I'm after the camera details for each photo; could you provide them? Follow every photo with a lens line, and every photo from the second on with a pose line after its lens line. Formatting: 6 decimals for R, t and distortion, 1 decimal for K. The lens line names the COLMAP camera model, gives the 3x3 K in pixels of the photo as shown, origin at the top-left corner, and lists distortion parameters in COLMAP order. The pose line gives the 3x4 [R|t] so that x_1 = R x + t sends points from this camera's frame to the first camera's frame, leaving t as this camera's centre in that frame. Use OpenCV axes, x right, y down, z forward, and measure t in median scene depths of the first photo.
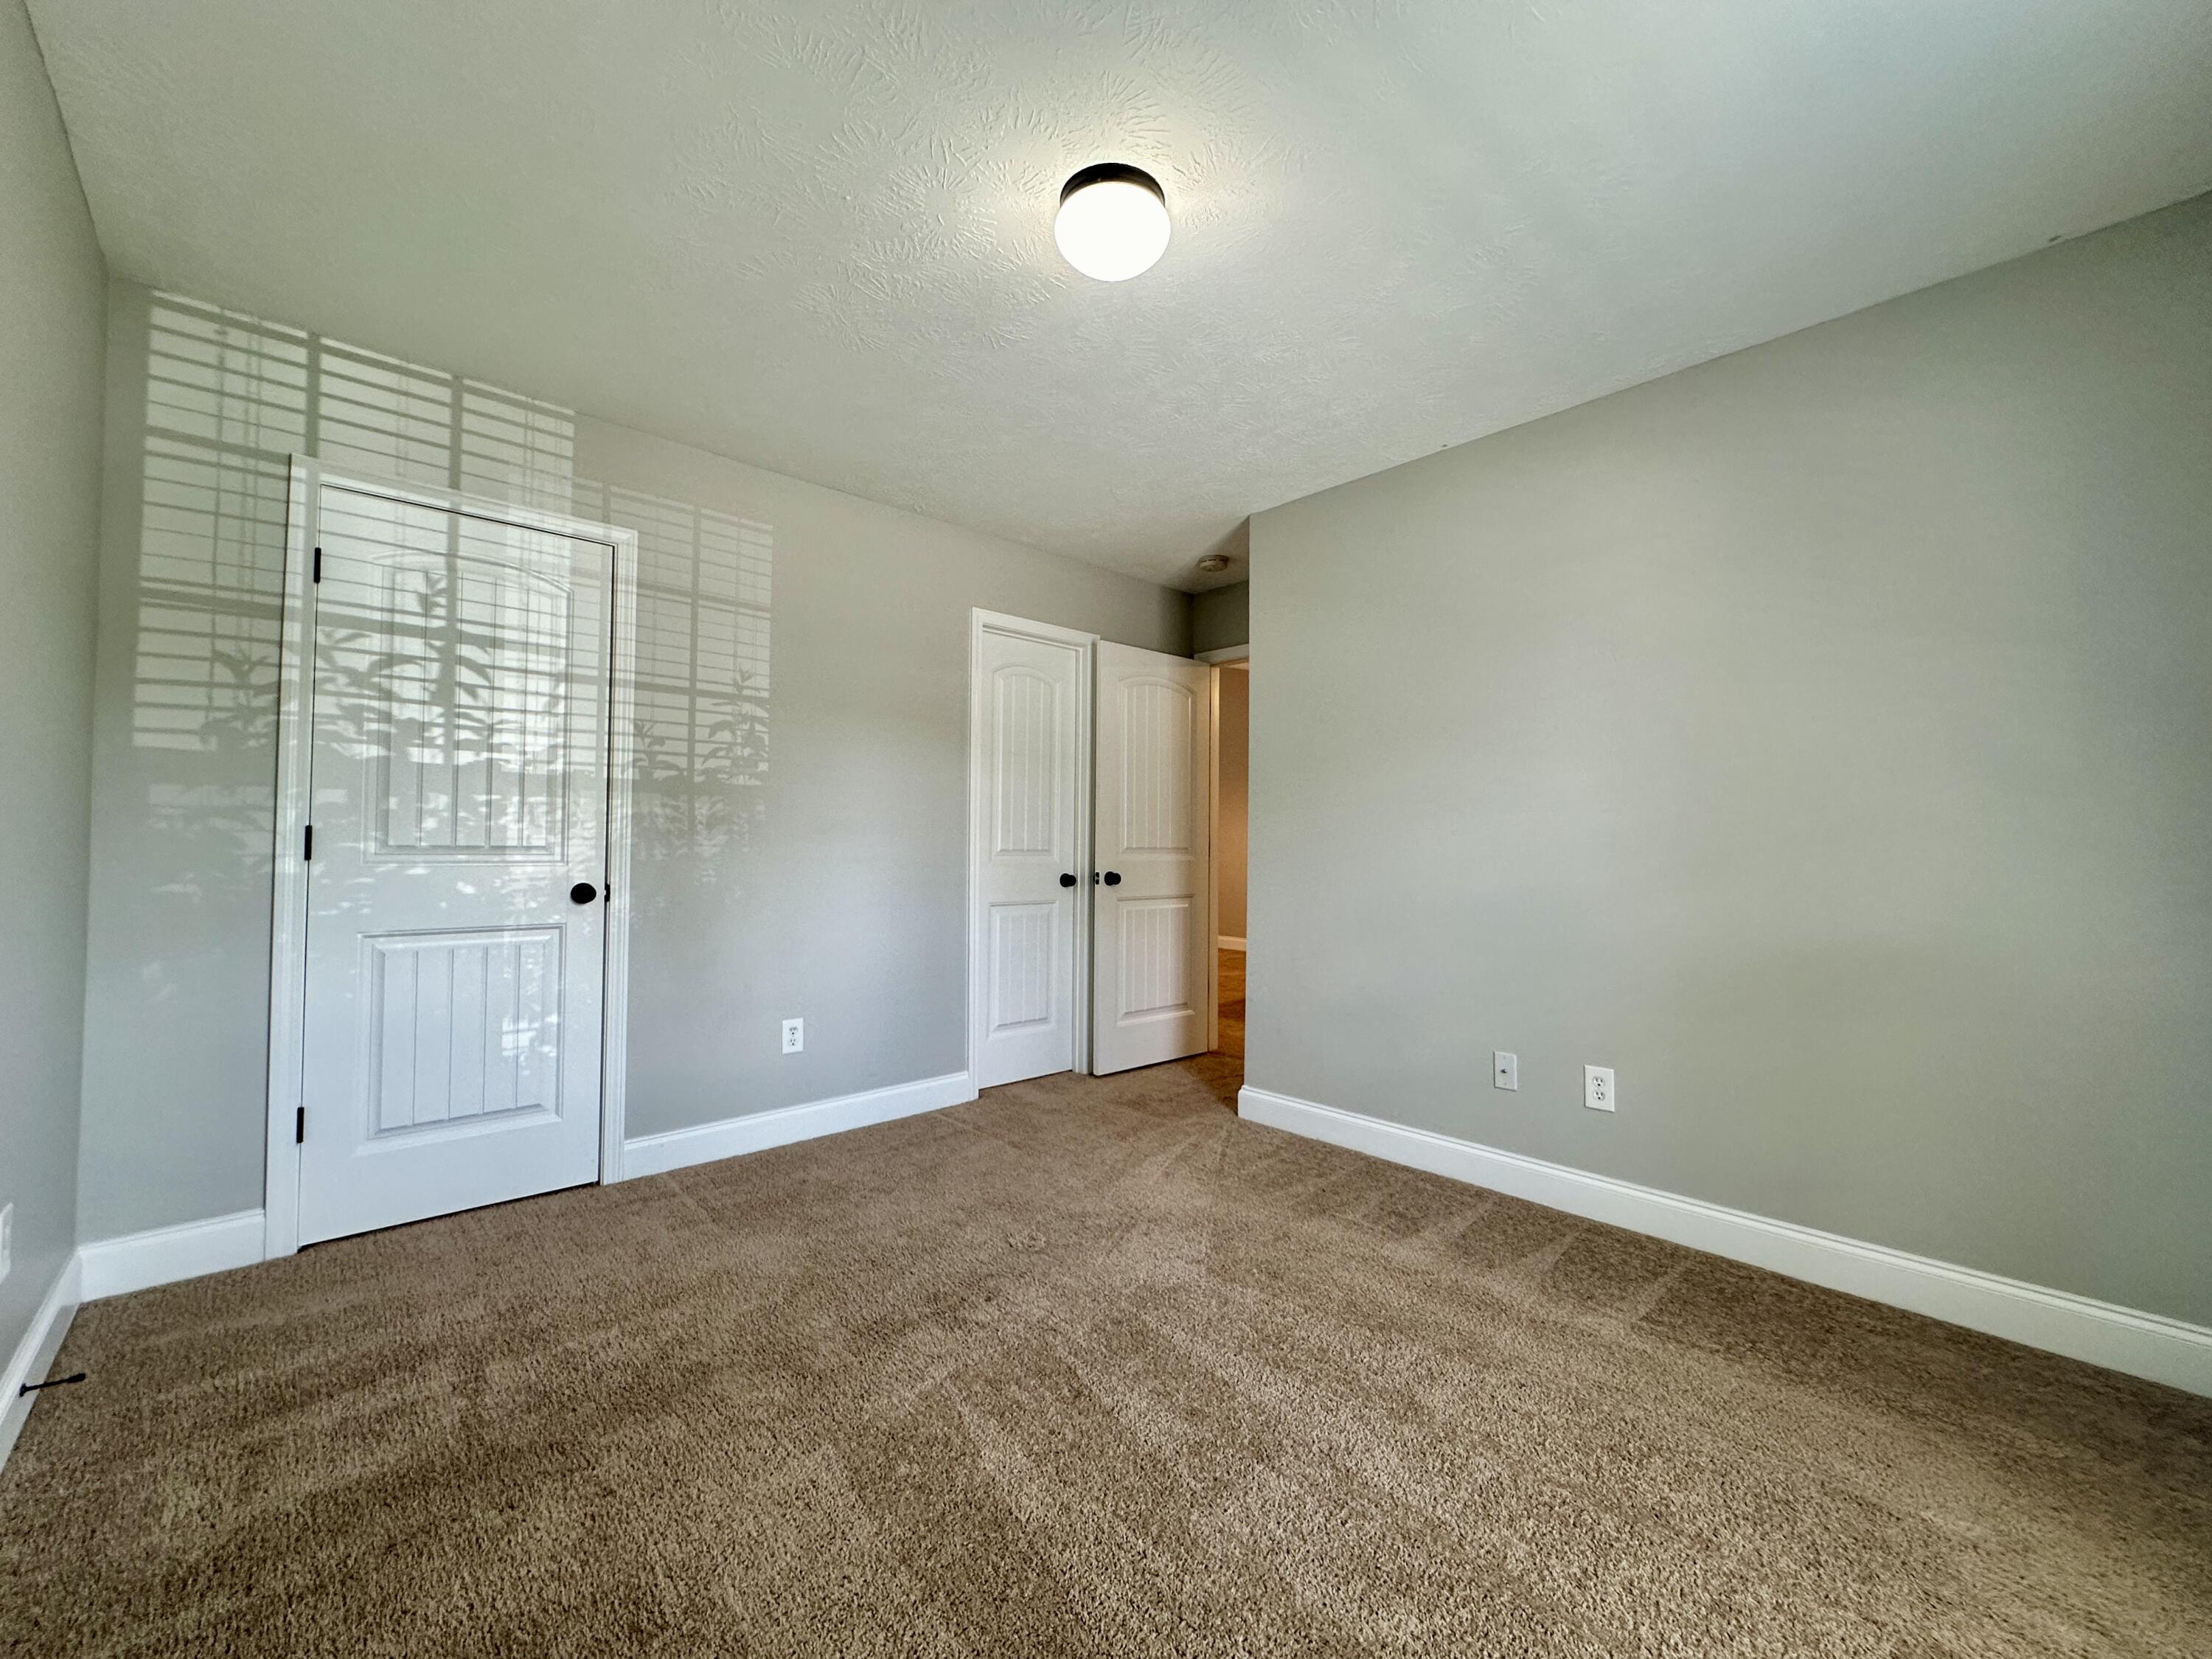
lens RADIAL K [[886.5, 0, 1107.3], [0, 886.5, 828.7], [0, 0, 1]] dist [-0.003680, -0.000307]
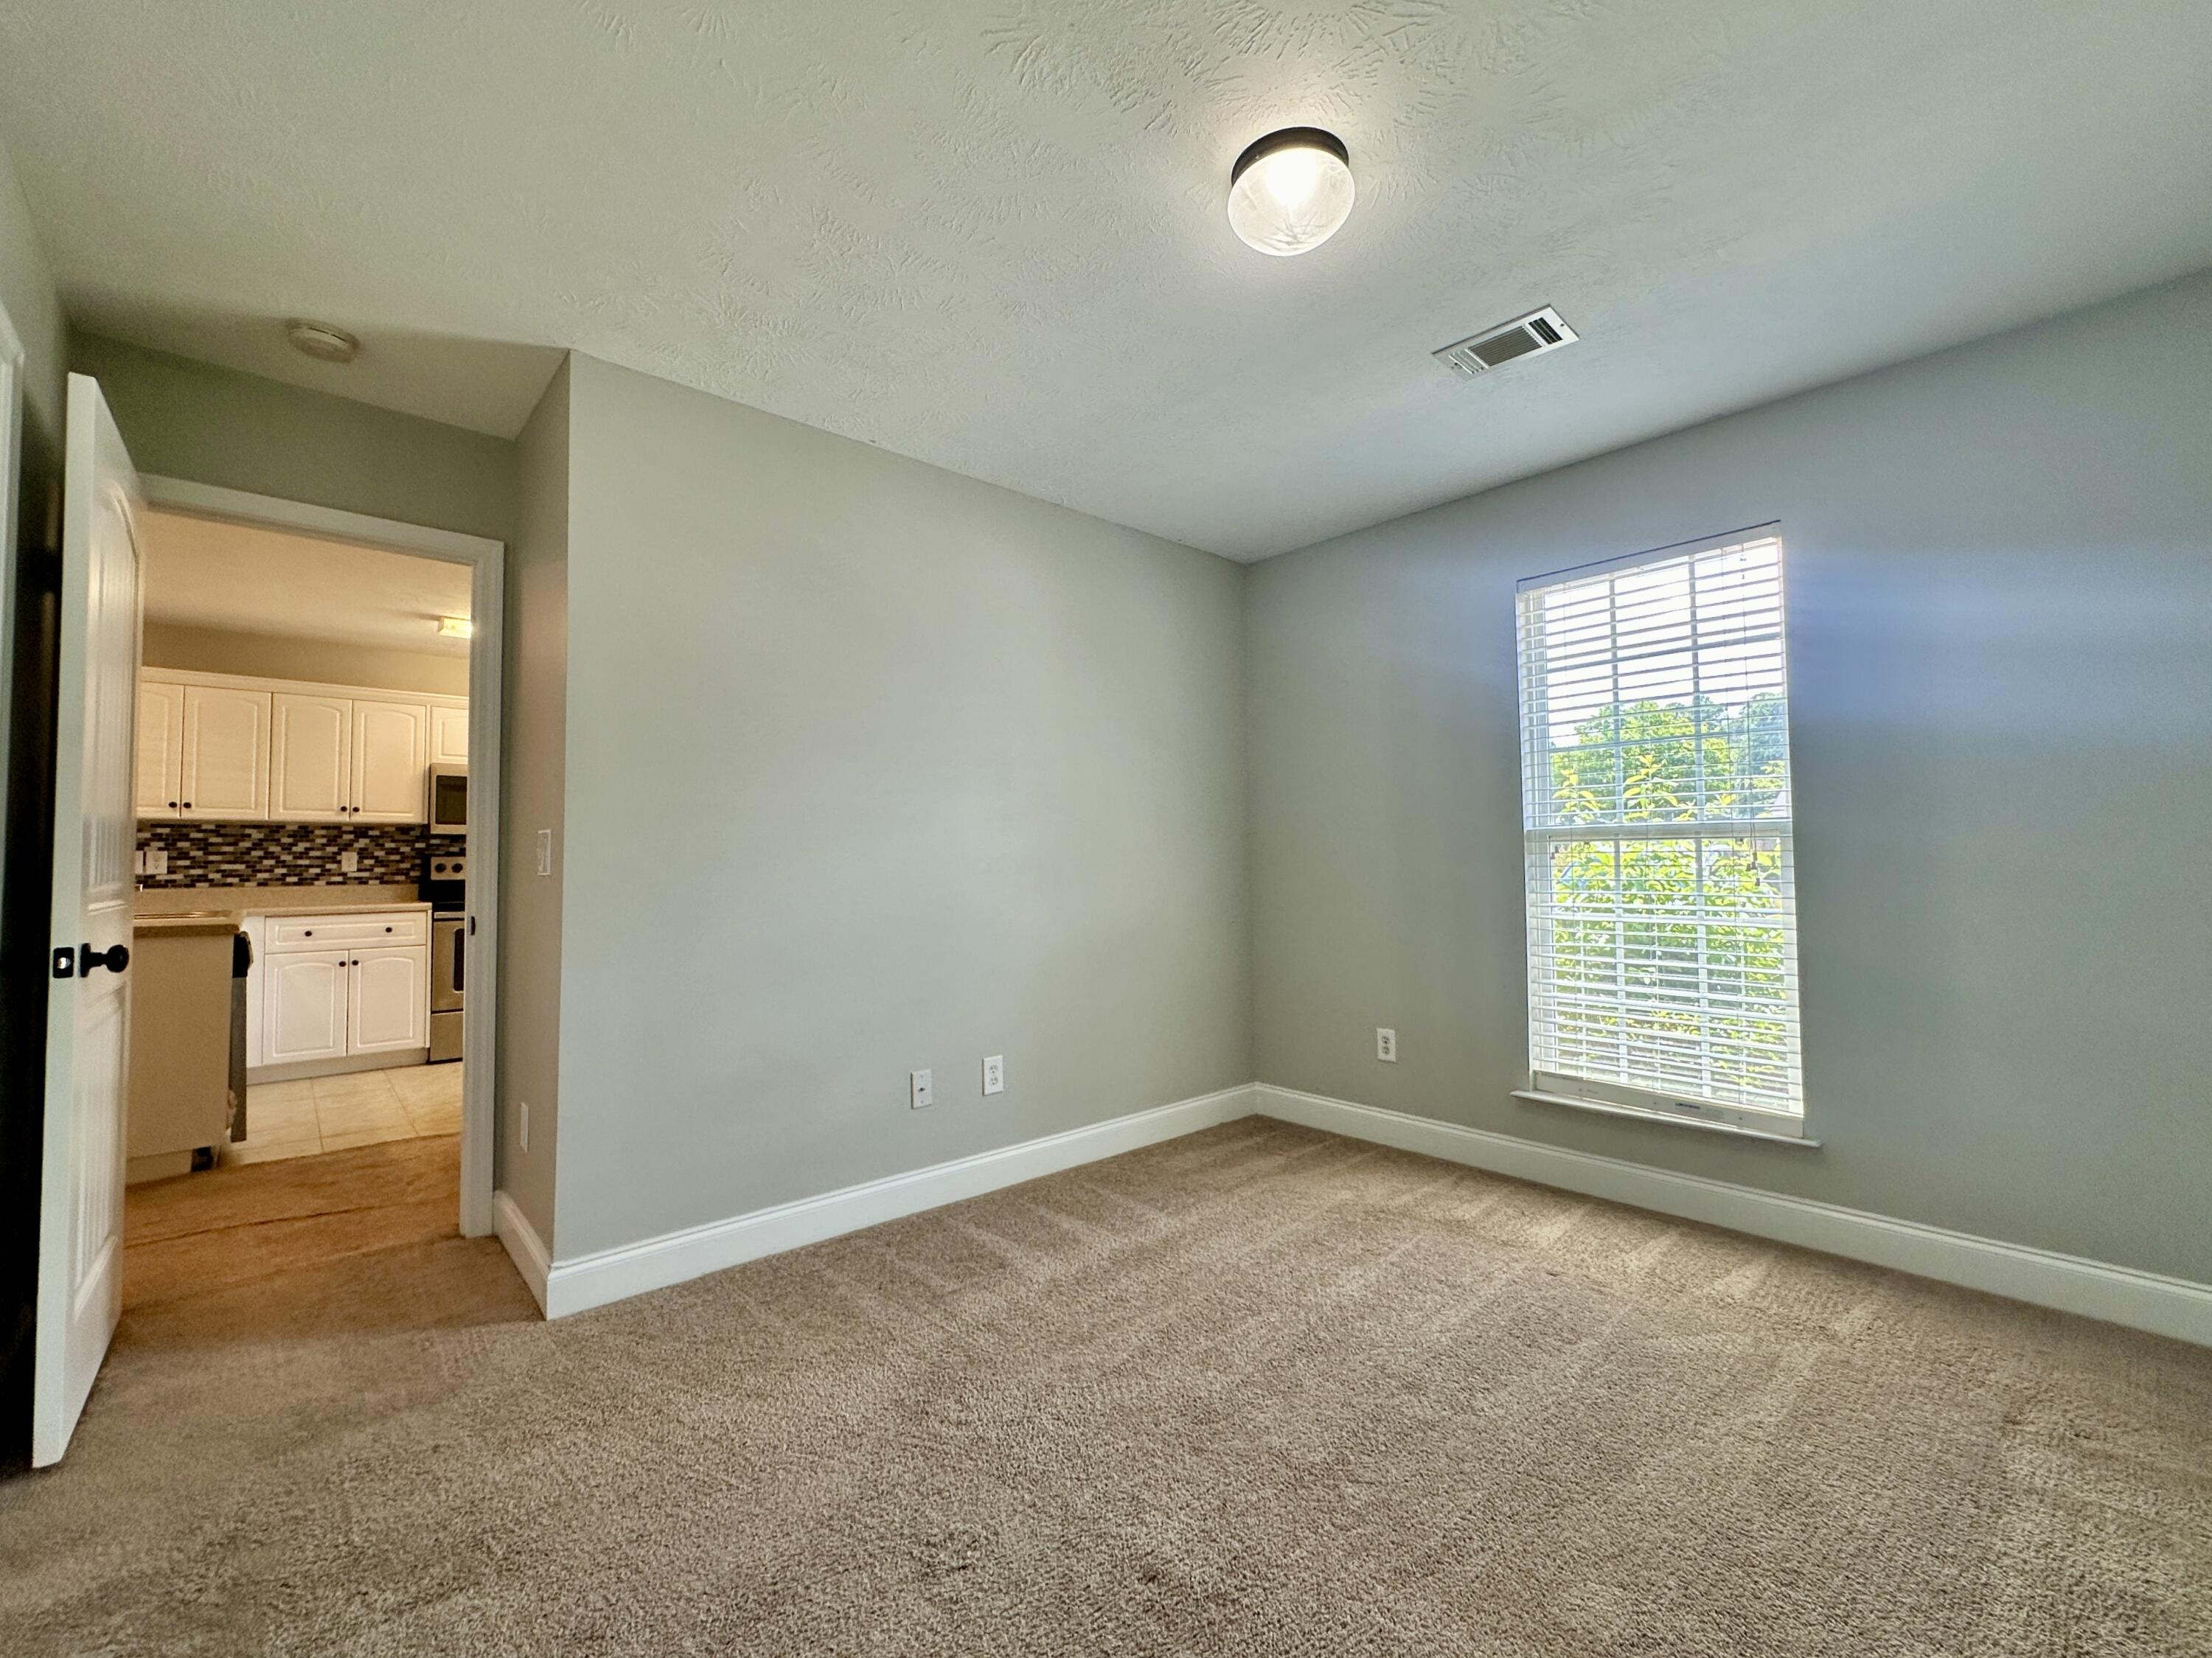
lens RADIAL K [[939.9, 0, 1106.0], [0, 939.9, 829.0], [0, 0, 1]] dist [0.000952, 0.000077]
pose [[0.017683, 0.026470, 0.999493, -0.627590], [-0.008108, 0.999620, -0.026330, 0.002924], [-0.999811, -0.007638, 0.017890, 0.768839]]
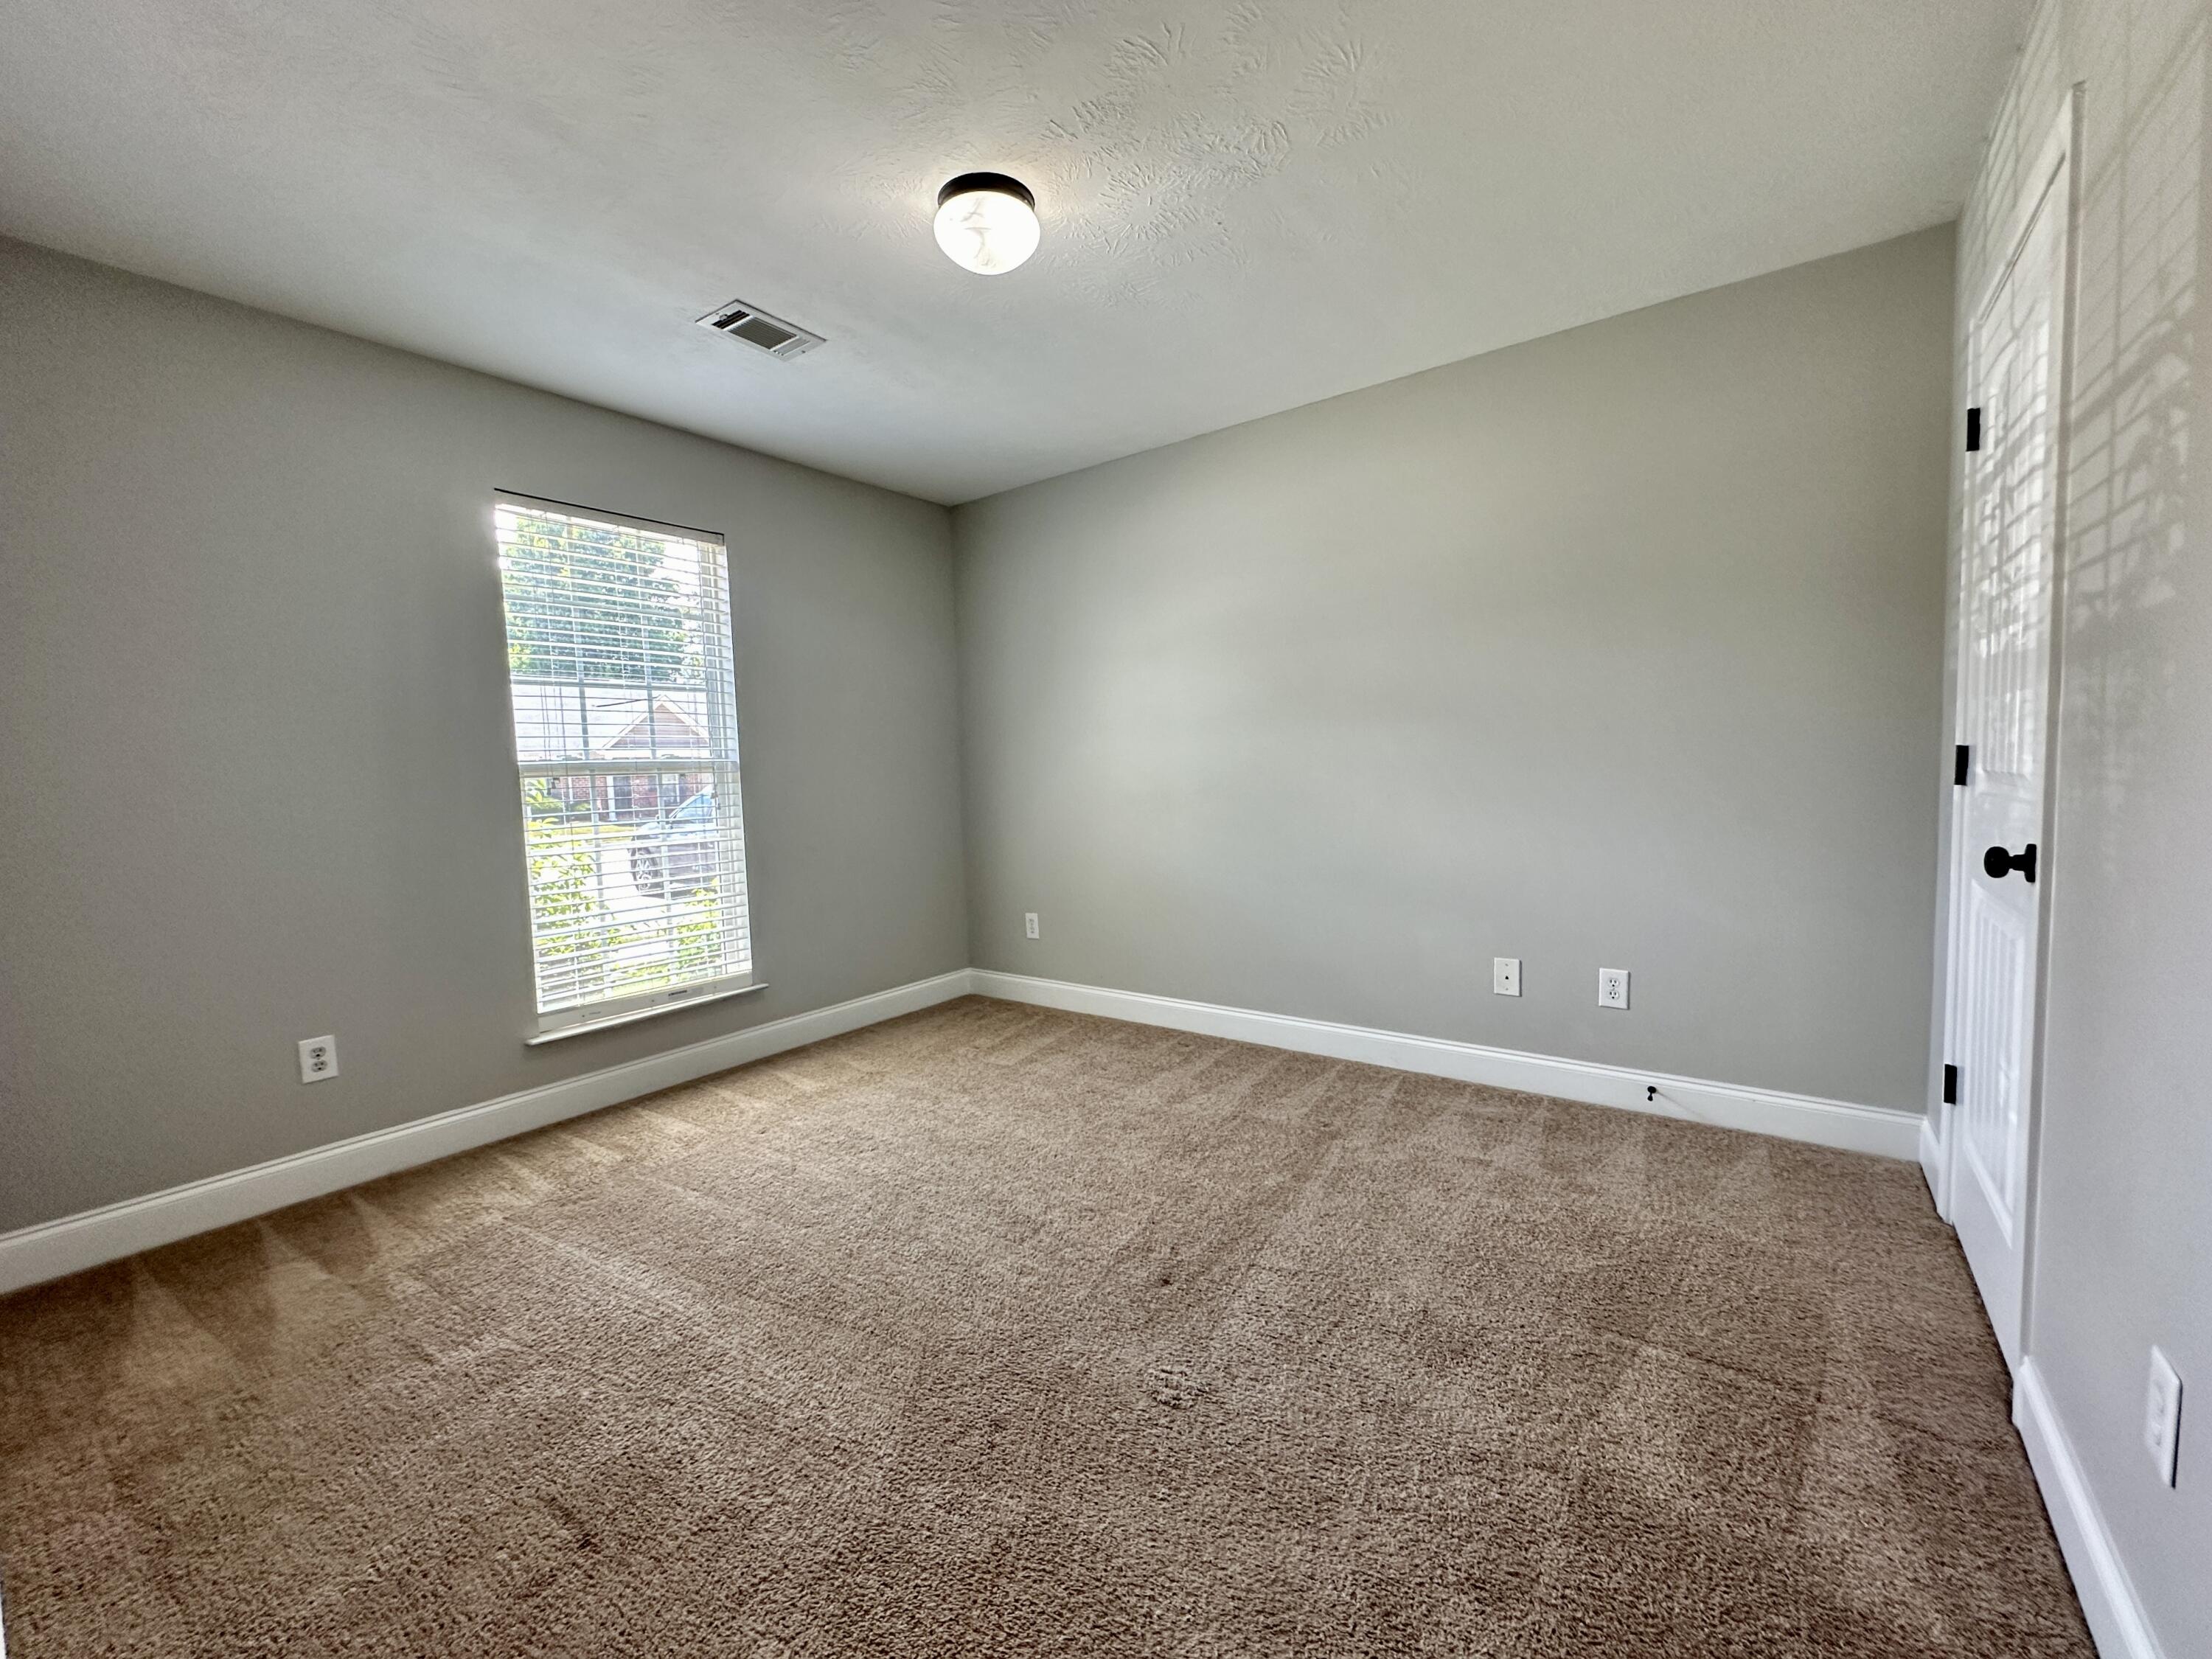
lens RADIAL K [[886.5, 0, 1107.3], [0, 886.5, 828.7], [0, 0, 1]] dist [-0.003680, -0.000307]
pose [[-0.983416, 0.042157, -0.176399, 0.053320], [0.034626, 0.998362, 0.045555, 0.020591], [0.178031, 0.038691, -0.983264, 1.401415]]
